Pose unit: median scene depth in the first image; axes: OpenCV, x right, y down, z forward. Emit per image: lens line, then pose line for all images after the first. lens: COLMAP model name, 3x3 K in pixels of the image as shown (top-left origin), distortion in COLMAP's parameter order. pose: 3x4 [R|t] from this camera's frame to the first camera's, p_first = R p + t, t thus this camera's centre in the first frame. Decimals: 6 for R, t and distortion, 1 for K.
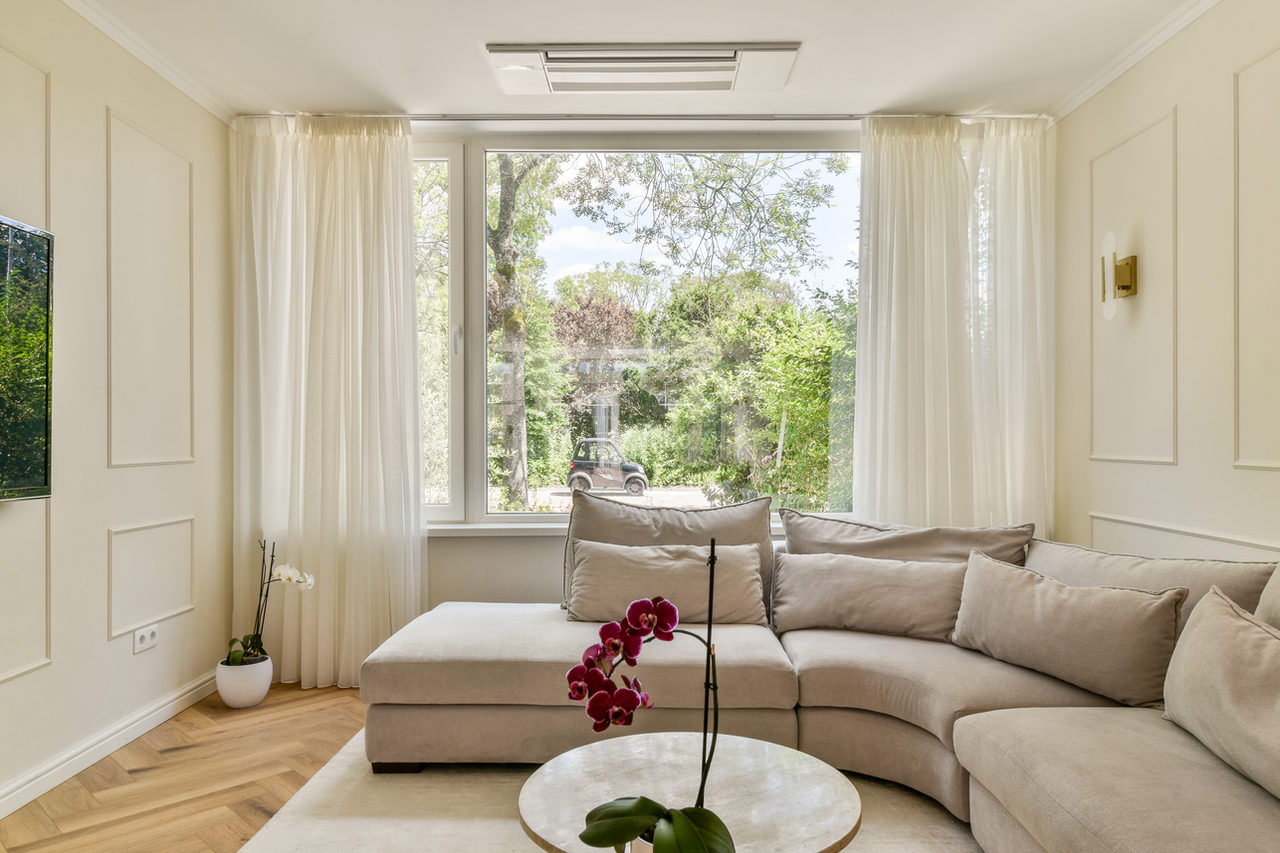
lens RADIAL K [[870.1, 0, 640.0], [0, 870.1, 426.5], [0, 0, 1]] dist [0.008126, 0.002379]
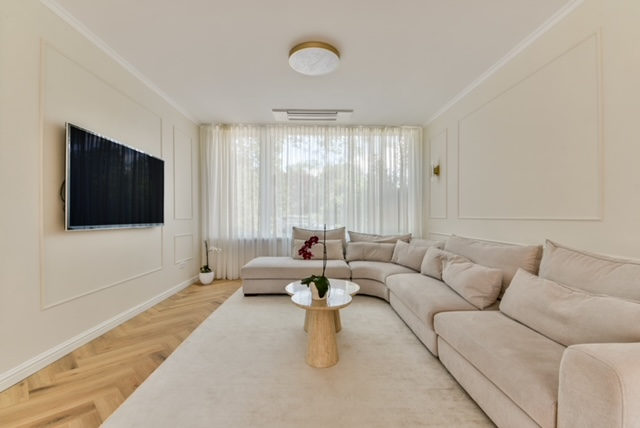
lens RADIAL K [[283.7, 0, 320.0], [0, 283.7, 214.0], [0, 0, 1]] dist [0.023963, -0.021300]
pose [[0.999655, 0.000048, 0.026248, 0.001214], [-0.000130, 0.999995, 0.003125, 0.017311], [-0.026248, -0.003127, 0.999651, -0.254195]]
